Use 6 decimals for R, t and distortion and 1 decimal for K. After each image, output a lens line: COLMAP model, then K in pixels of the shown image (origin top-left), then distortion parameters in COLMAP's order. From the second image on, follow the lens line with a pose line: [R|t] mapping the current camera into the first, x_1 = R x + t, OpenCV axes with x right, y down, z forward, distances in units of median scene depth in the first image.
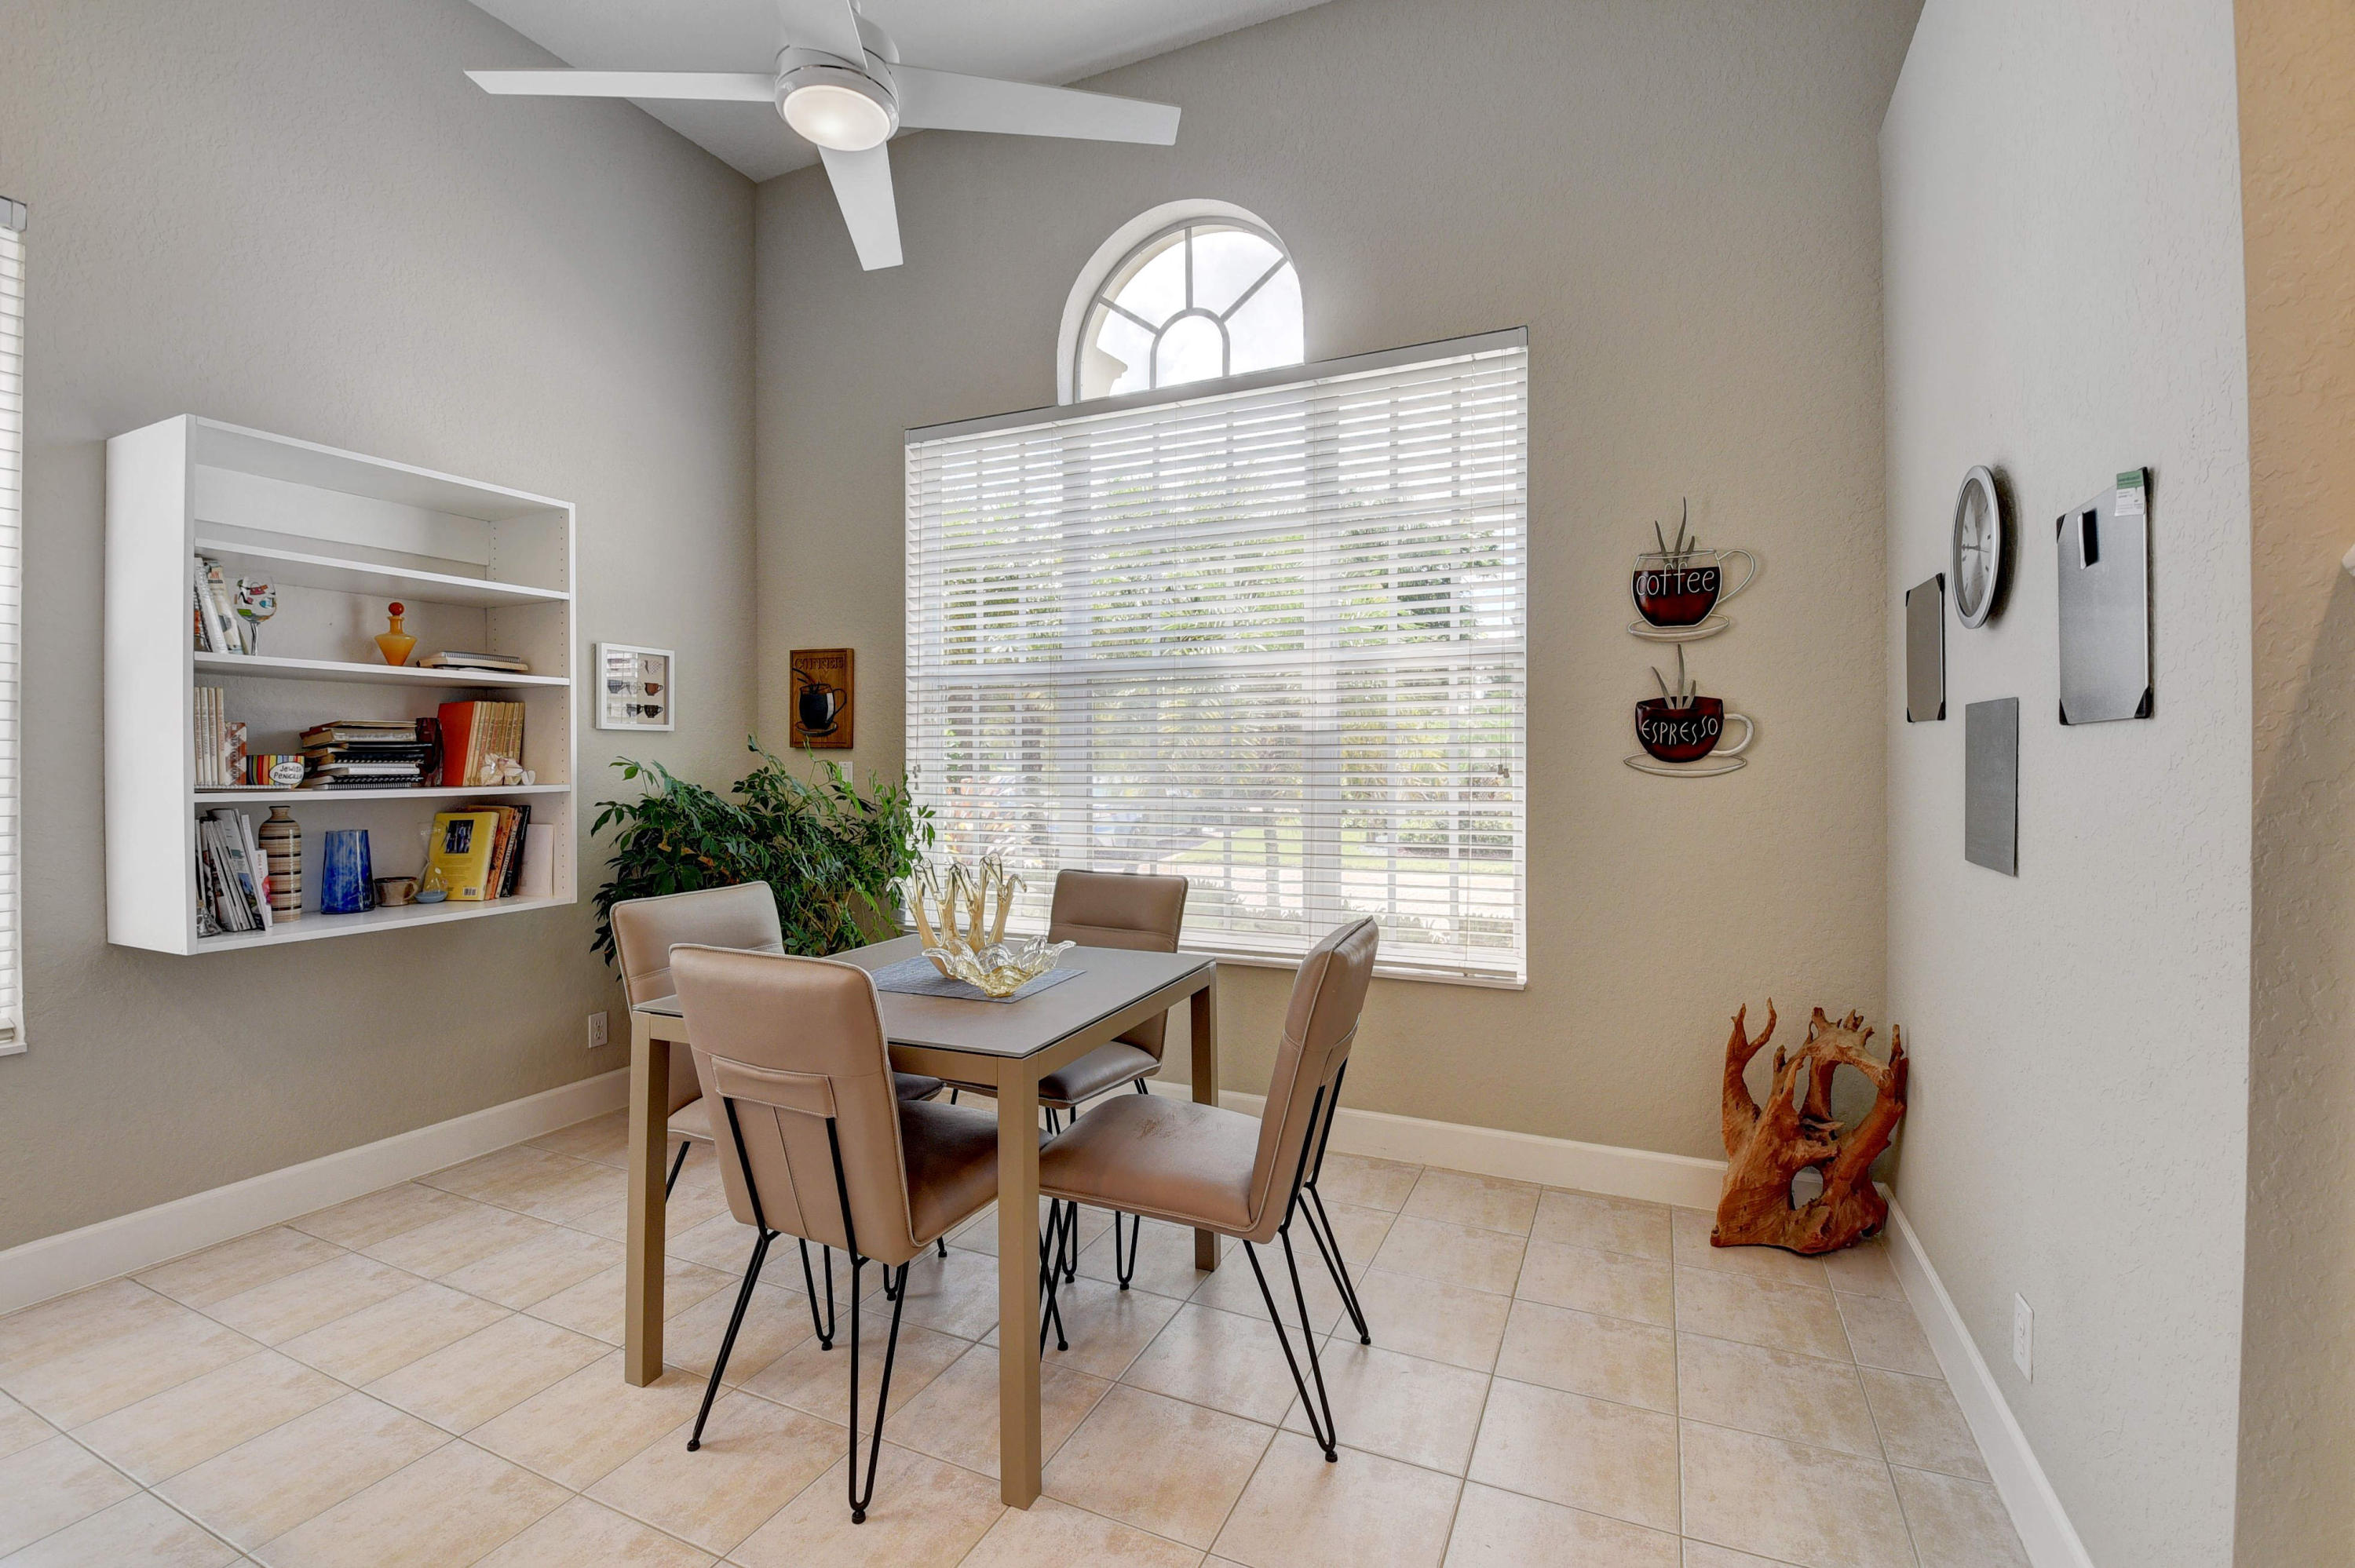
lens RADIAL K [[1037.3, 0, 1166.9], [0, 1037.3, 757.3], [0, 0, 1]] dist [0.022721, -0.035434]
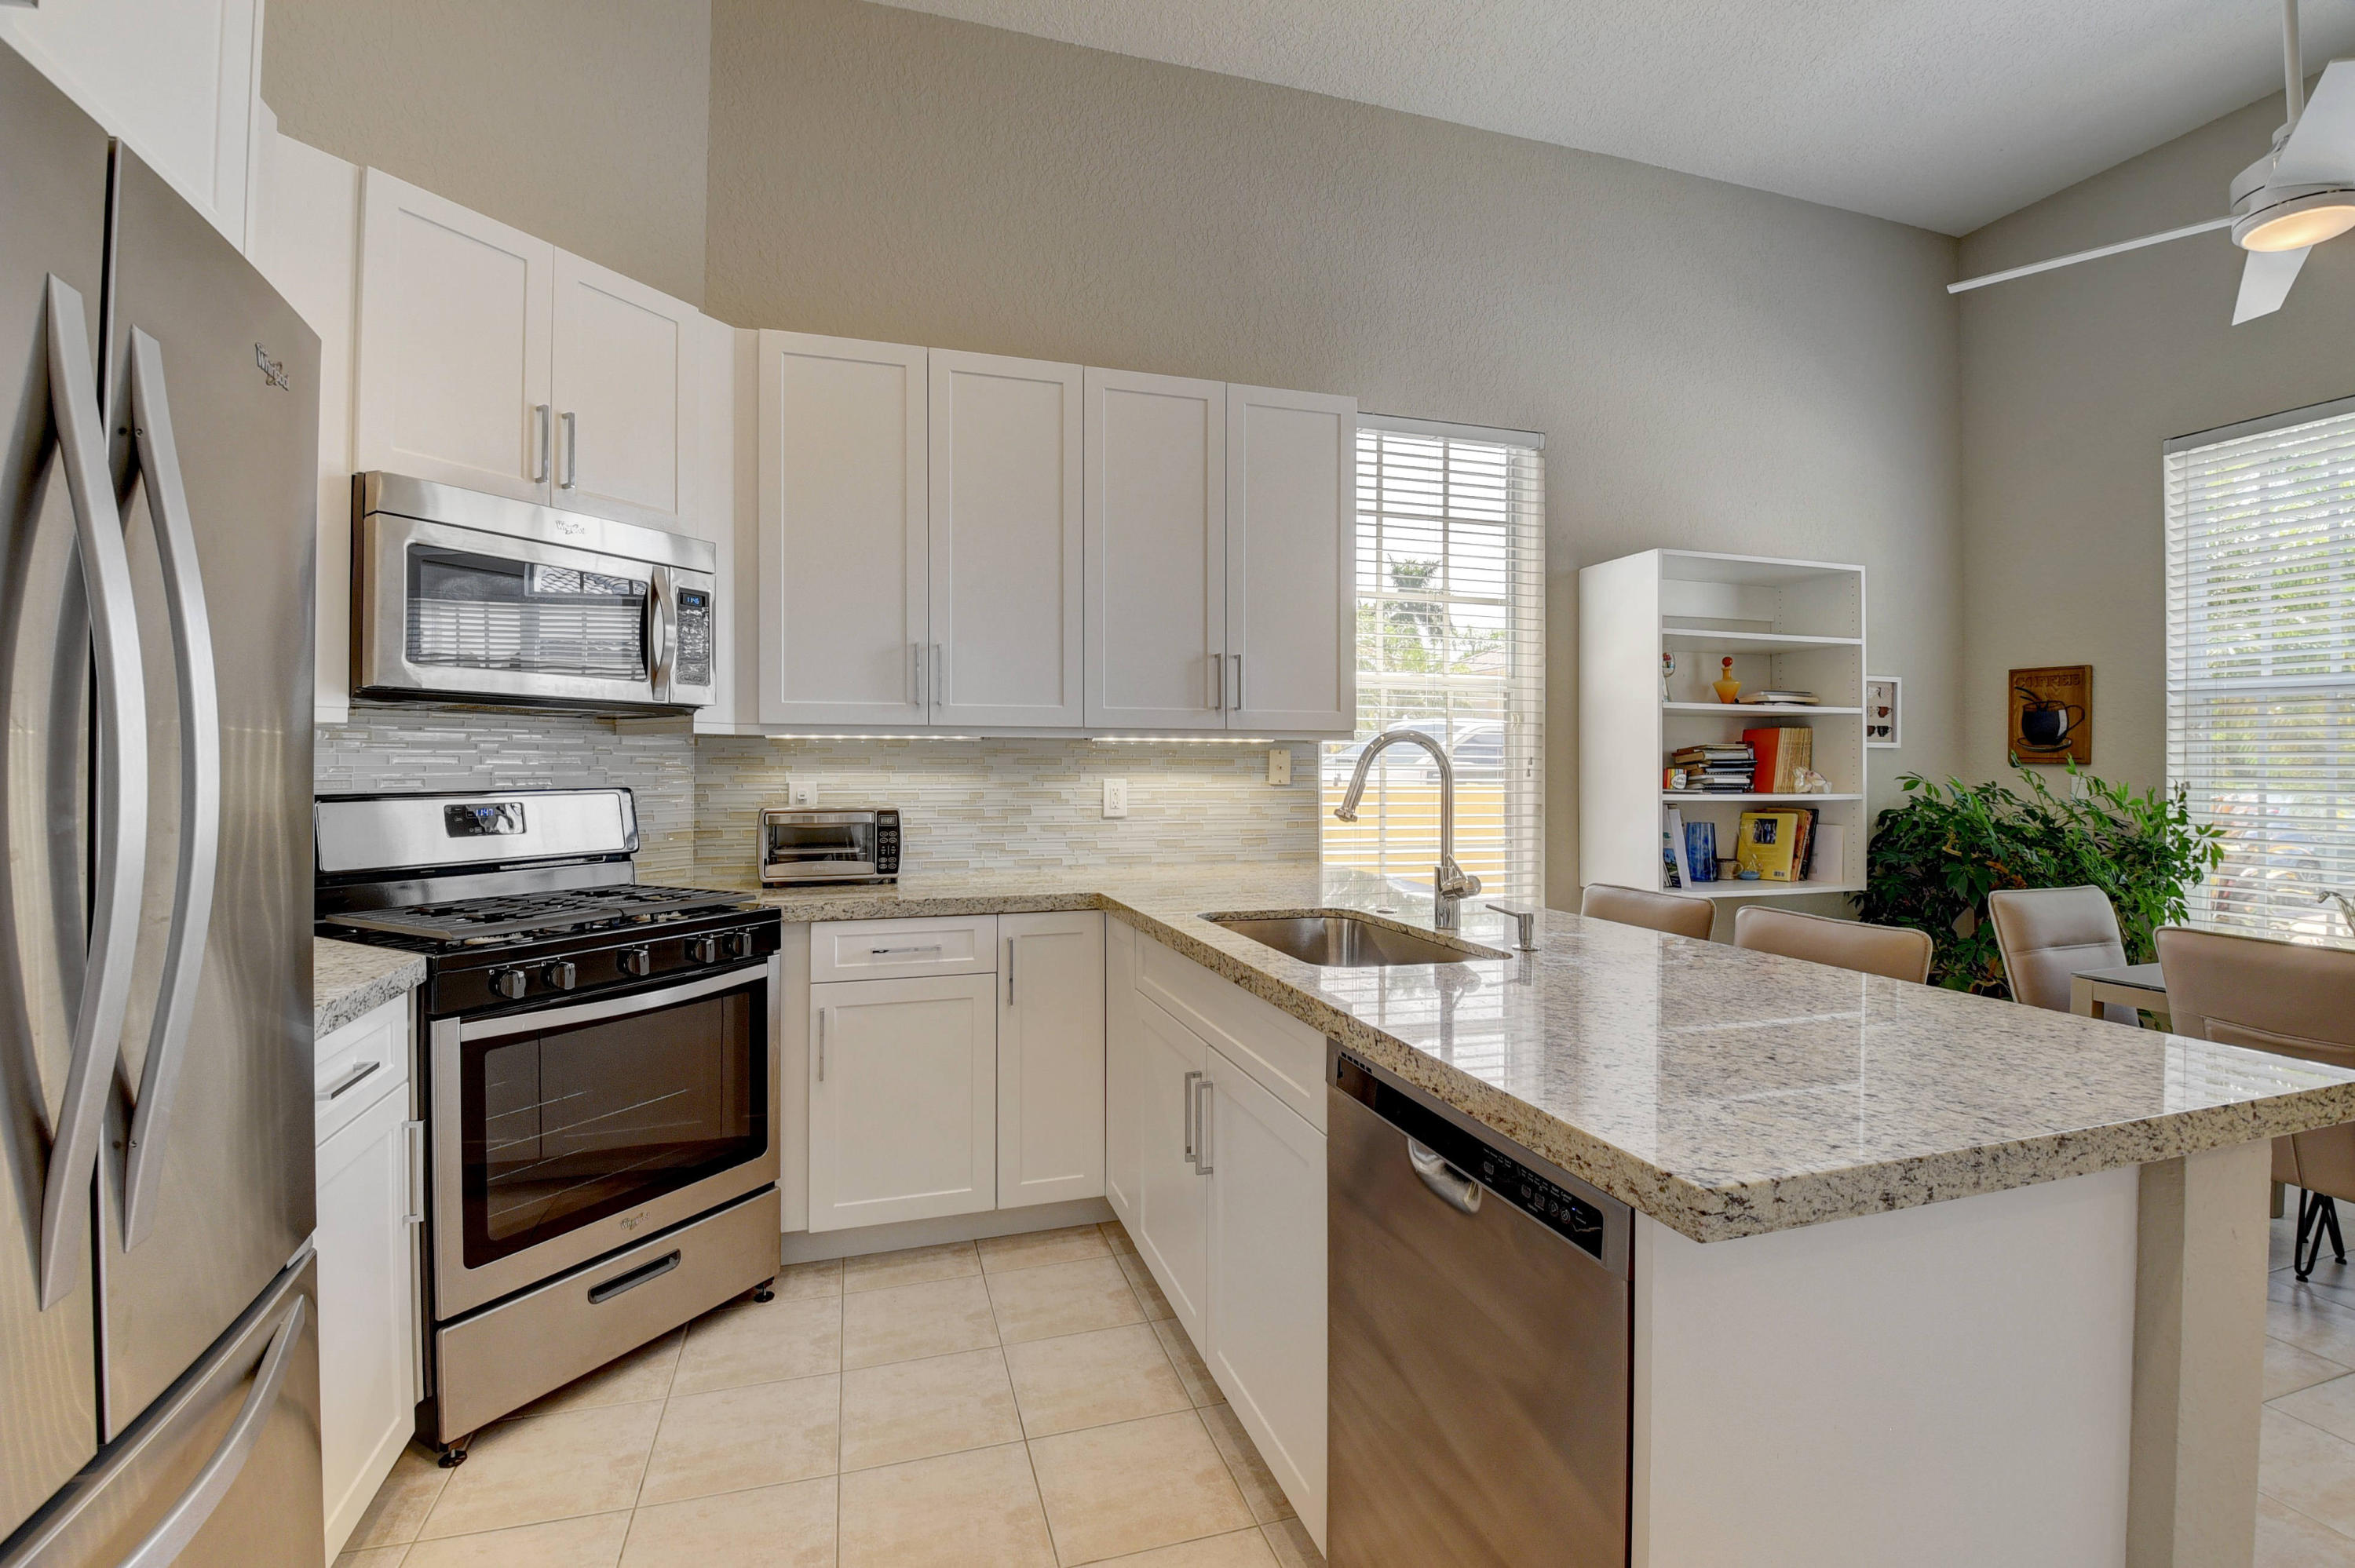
lens RADIAL K [[1033.4, 0, 1171.1], [0, 1033.4, 755.2], [0, 0, 1]] dist [0.004924, -0.021534]
pose [[0.669580, 0.001500, -0.742738, -0.220980], [-0.007410, 0.999962, -0.004660, -0.008211], [0.742703, 0.008624, 0.669566, -0.441654]]
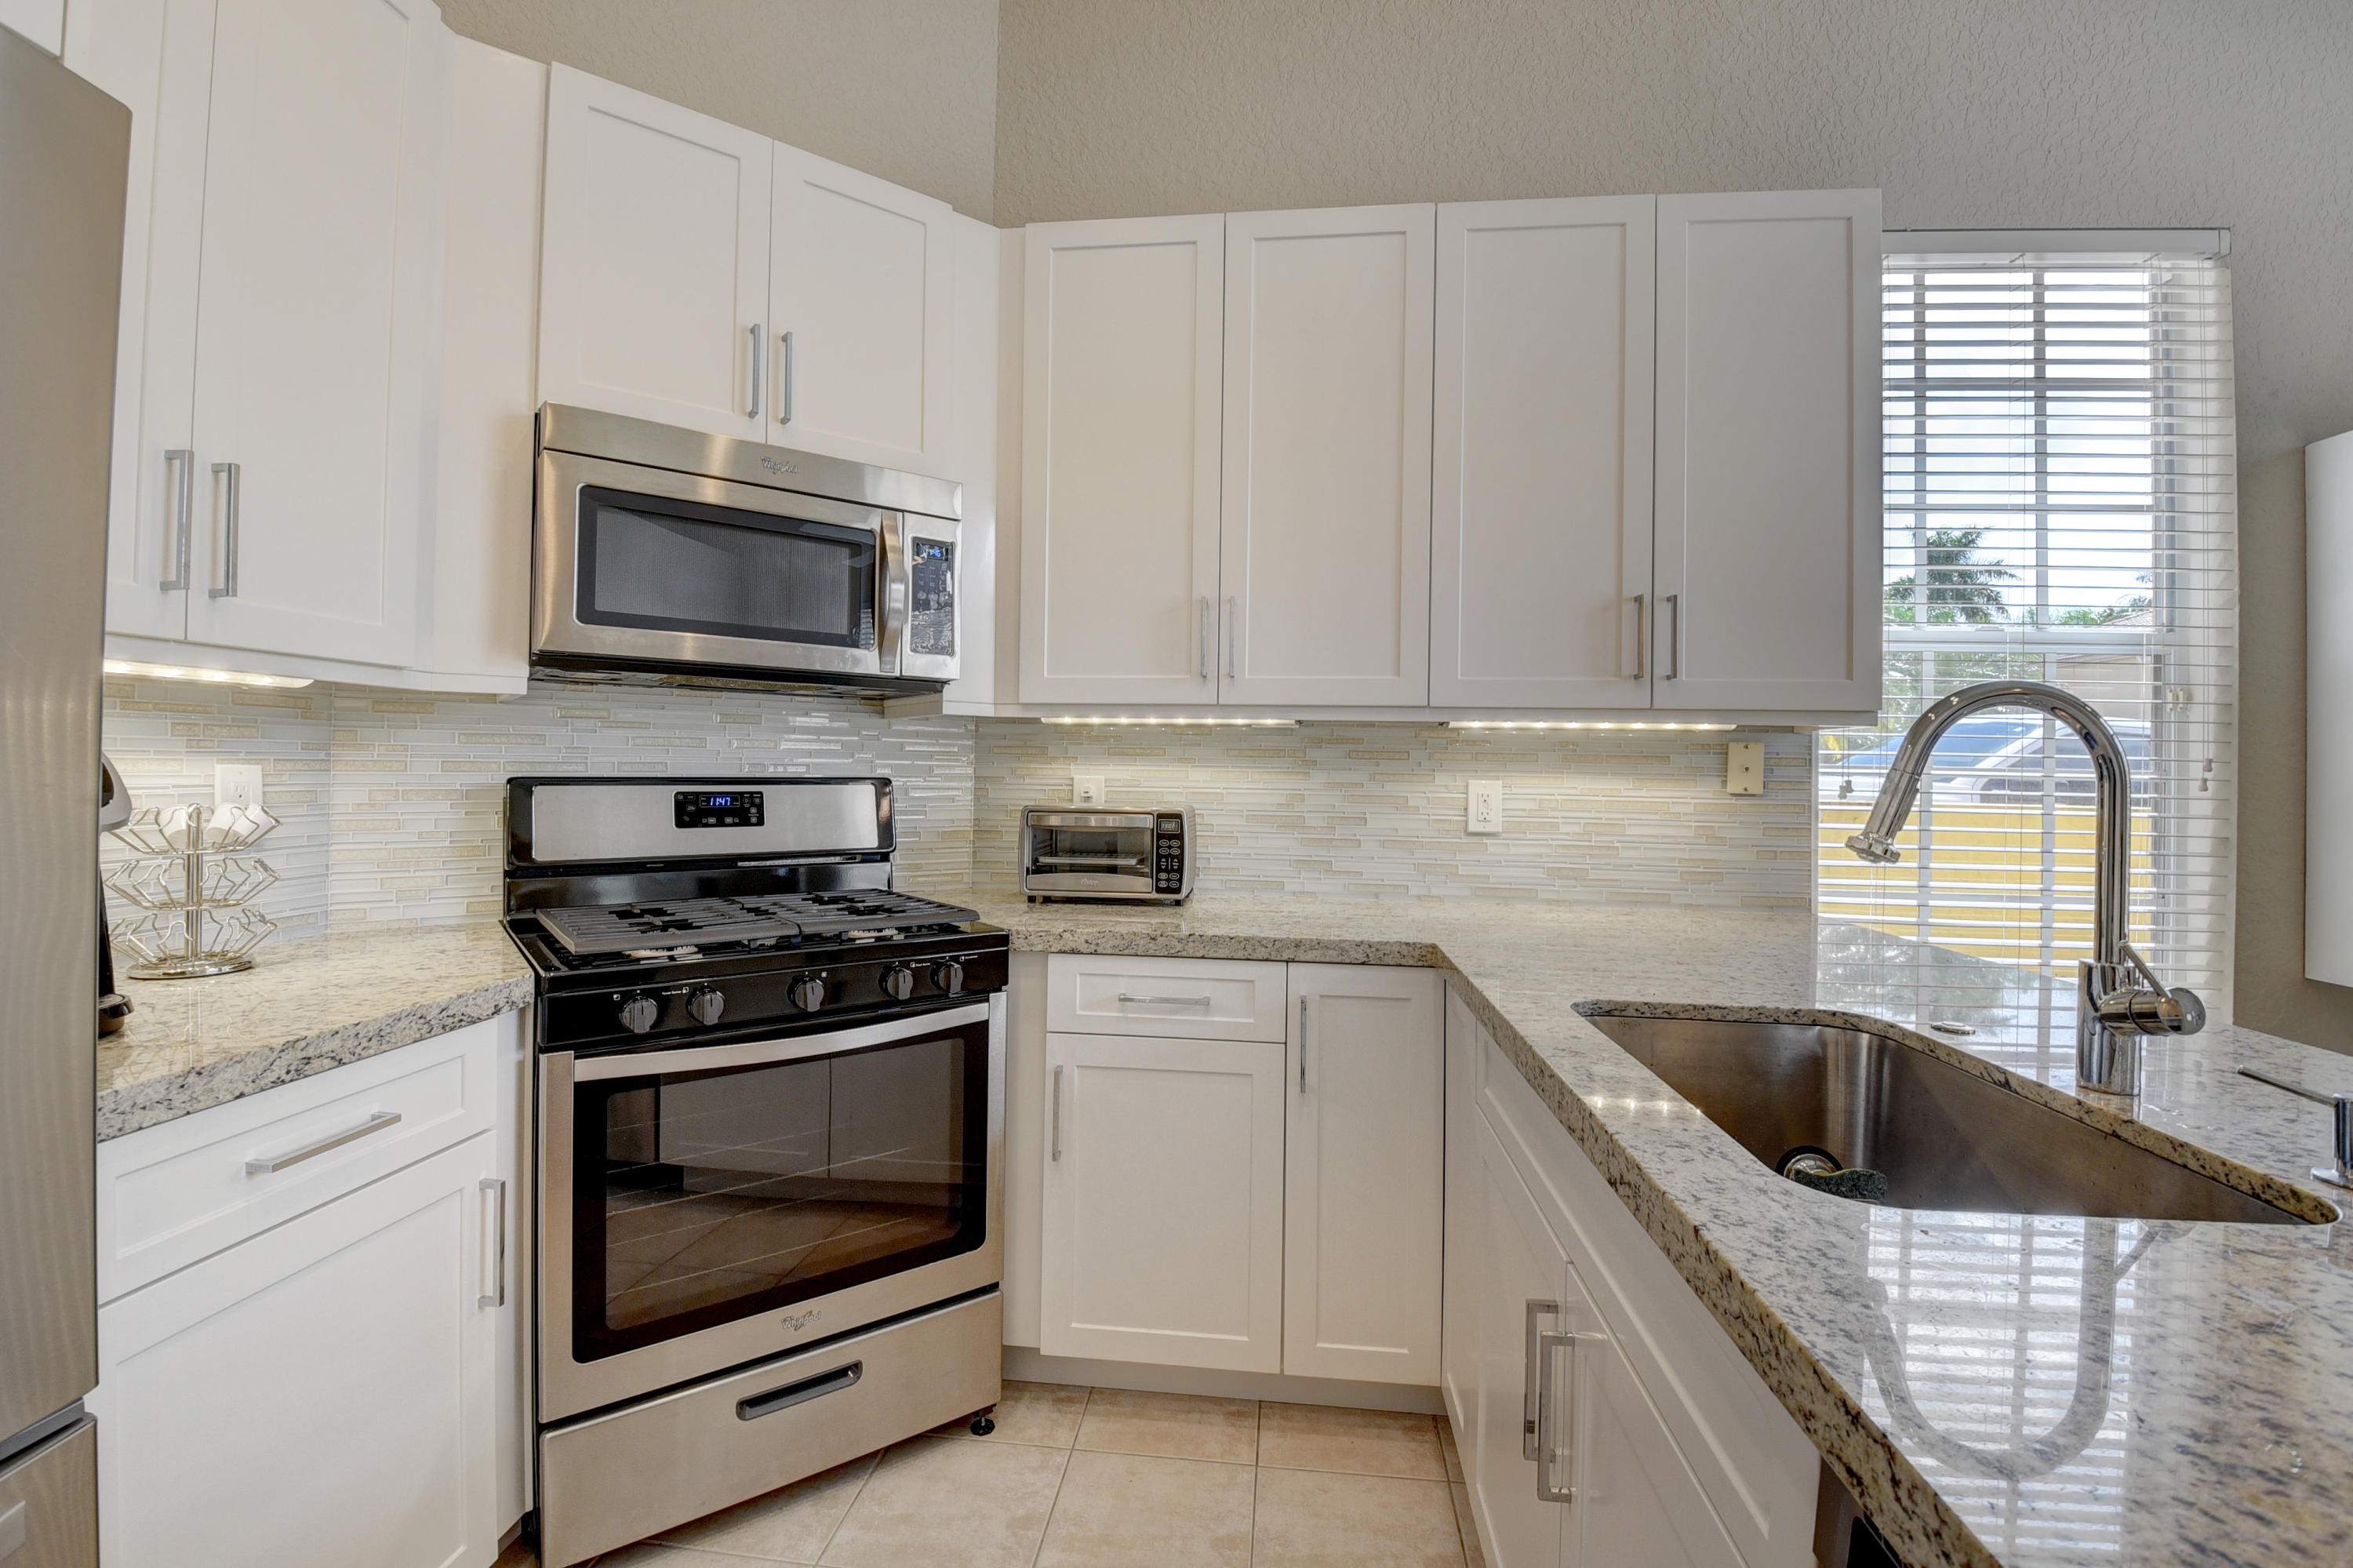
lens RADIAL K [[1036.6, 0, 1165.9], [0, 1036.6, 757.3], [0, 0, 1]] dist [0.022721, -0.035434]
pose [[0.313112, 0.003285, -0.949710, -0.397189], [-0.020251, 0.999790, -0.003219, 0.002580], [0.949500, 0.020240, 0.313113, -0.228928]]
